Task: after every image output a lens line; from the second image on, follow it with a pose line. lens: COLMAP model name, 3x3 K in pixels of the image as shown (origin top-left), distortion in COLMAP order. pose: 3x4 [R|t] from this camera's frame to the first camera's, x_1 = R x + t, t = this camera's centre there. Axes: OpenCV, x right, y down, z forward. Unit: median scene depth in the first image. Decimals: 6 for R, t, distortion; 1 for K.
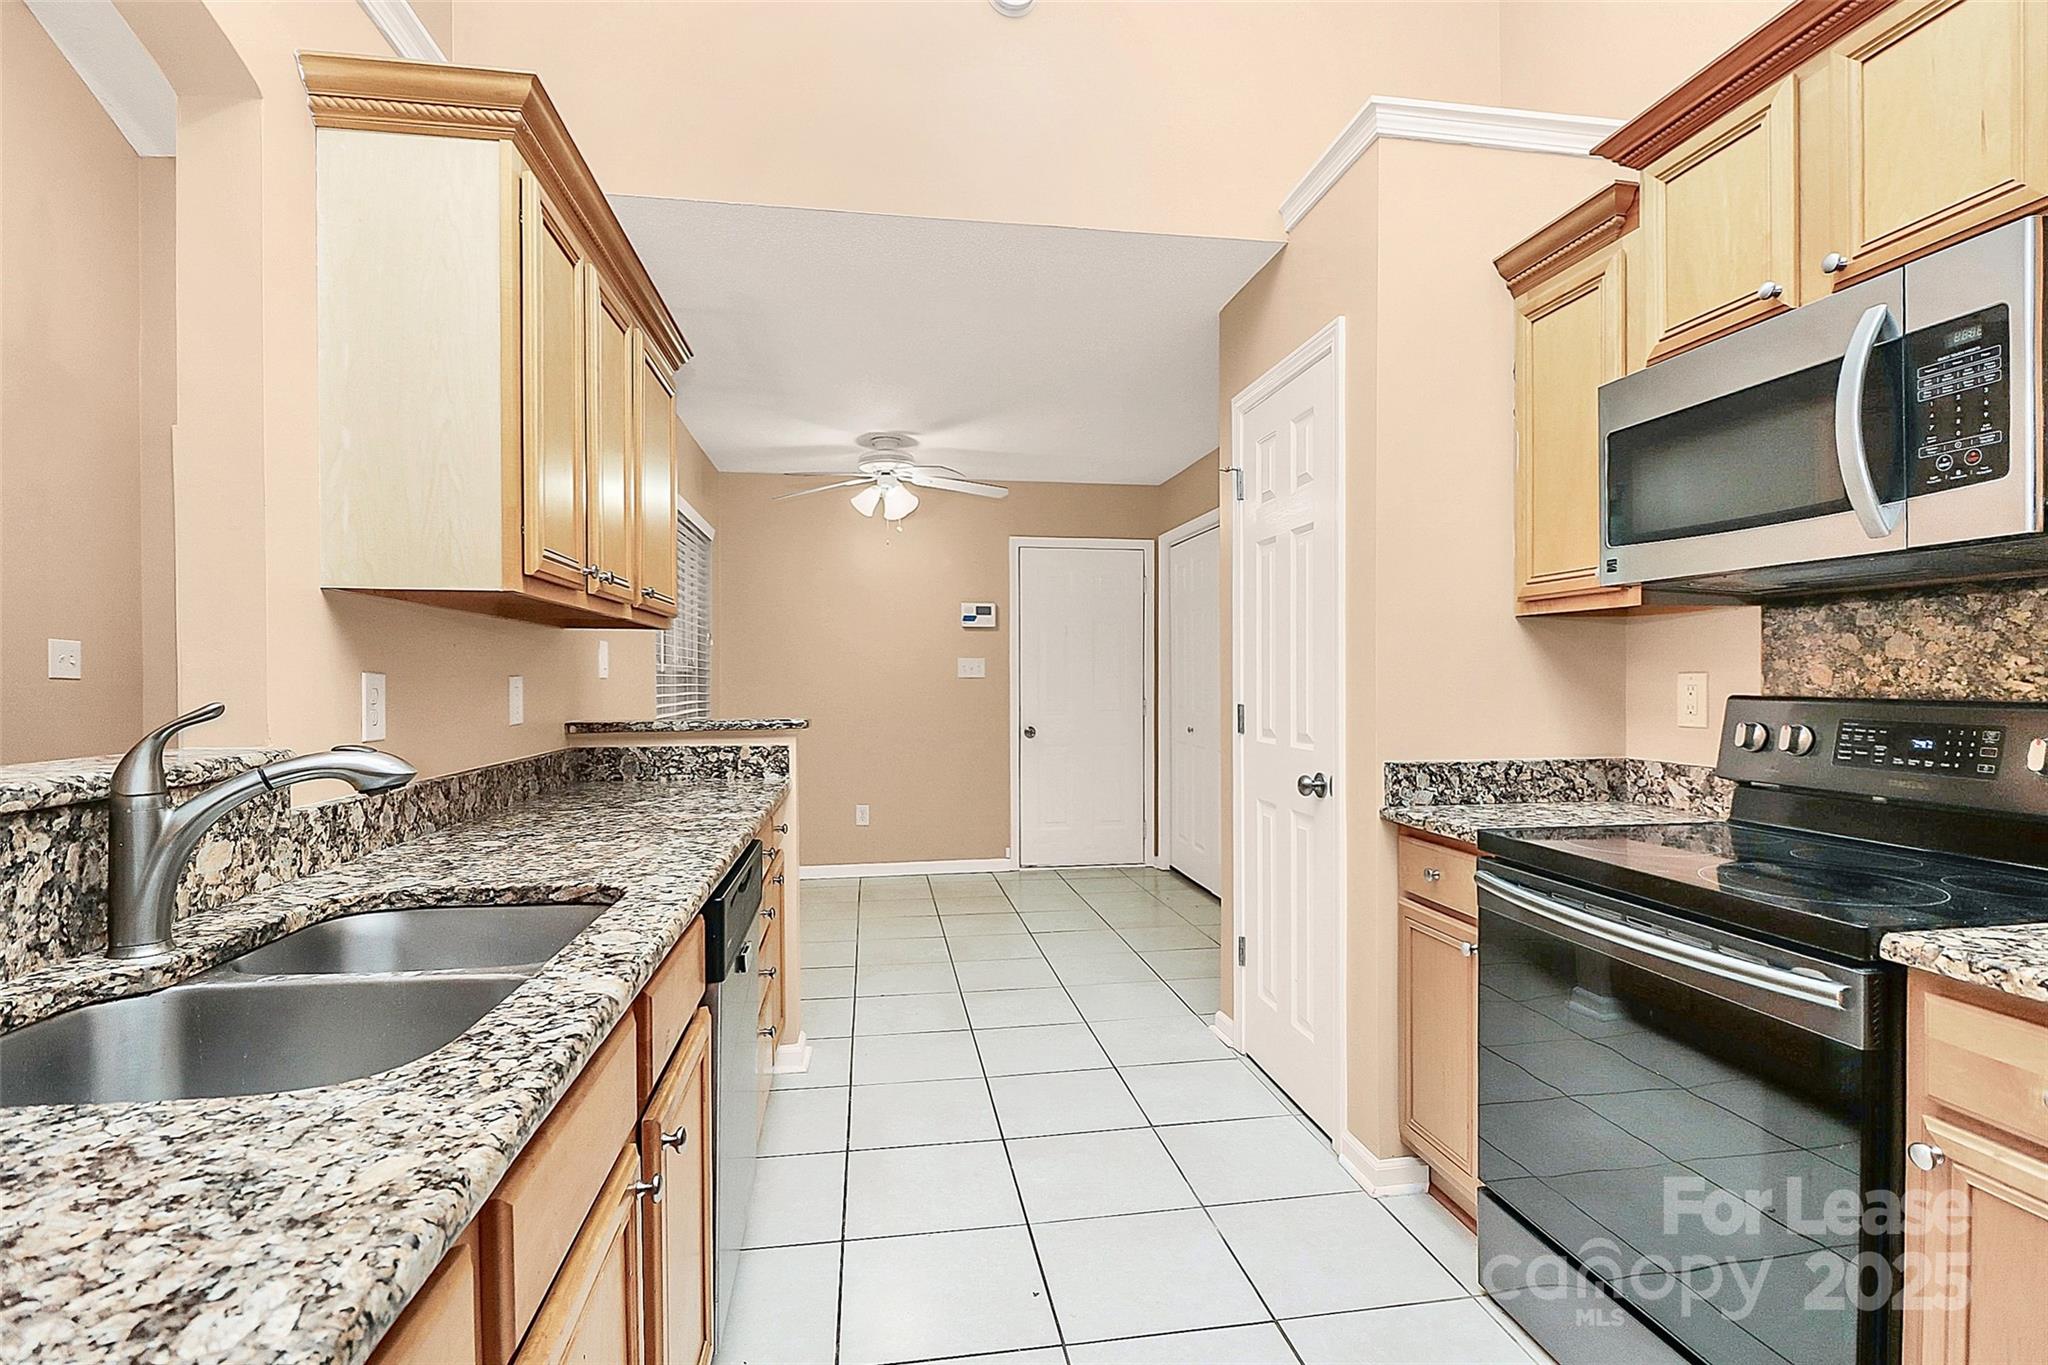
lens RADIAL K [[990.6, 0, 1029.5], [0, 990.6, 696.0], [0, 0, 1]] dist [0.003099, -0.013021]
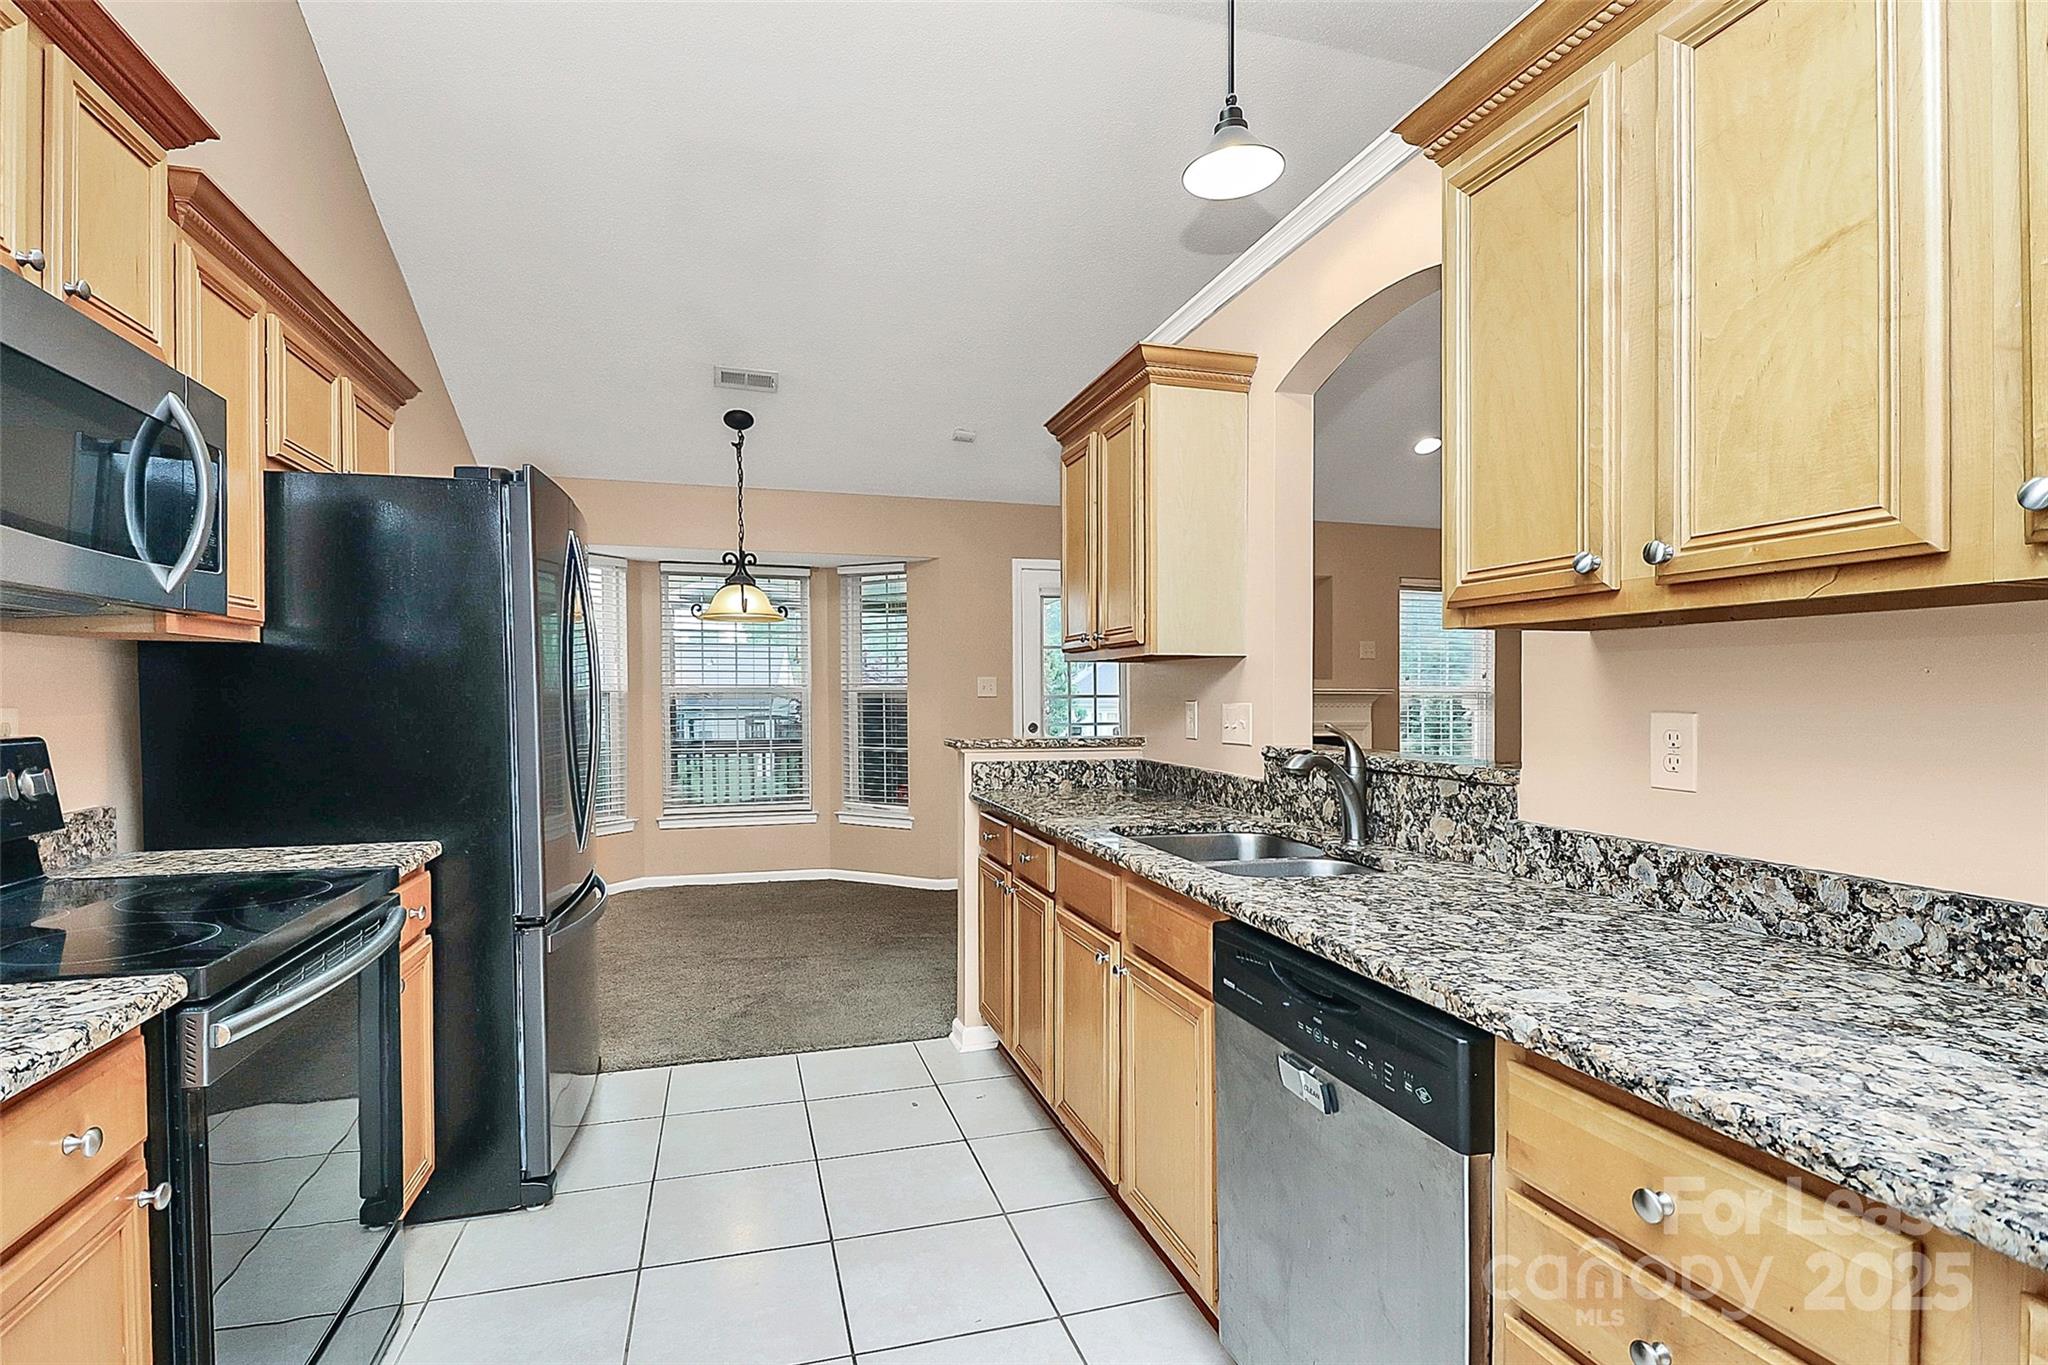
lens RADIAL K [[989.3, 0, 1019.3], [0, 989.3, 687.1], [0, 0, 1]] dist [0.003093, -0.011717]
pose [[-0.993562, 0.000731, -0.113291, 0.011680], [-0.000507, 0.999940, 0.010900, -0.042783], [0.113292, 0.010888, -0.993502, 1.428655]]
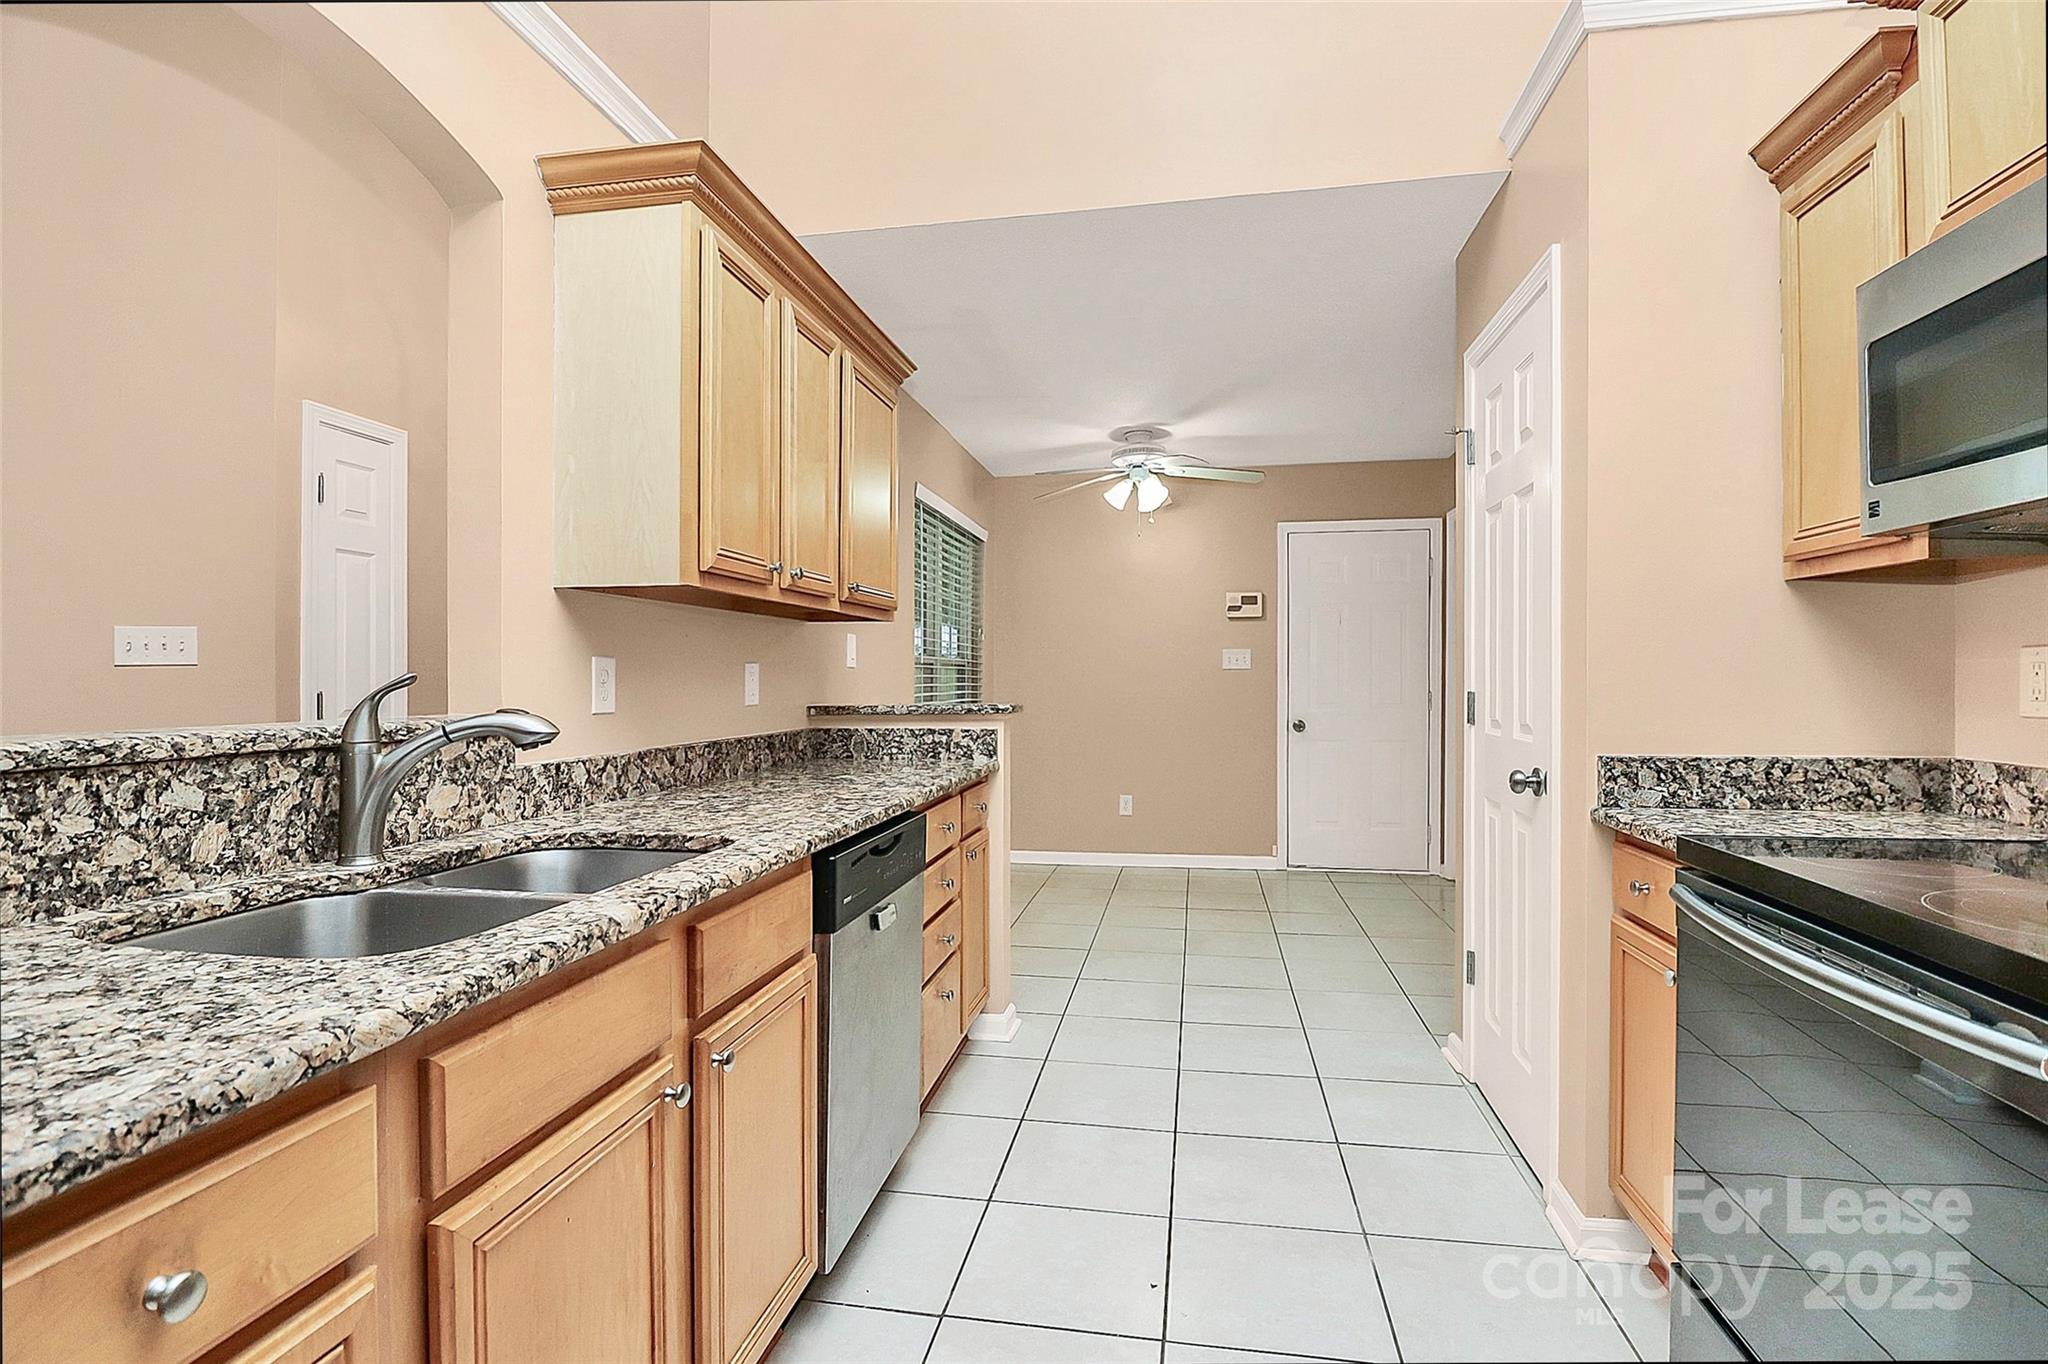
lens RADIAL K [[989.3, 0, 1019.3], [0, 989.3, 686.6], [0, 0, 1]] dist [0.003093, -0.011717]
pose [[0.941235, 0.001149, -0.337749, 0.178624], [-0.003501, 0.999974, -0.006354, 0.014716], [0.337733, 0.007163, 0.941215, 0.024839]]
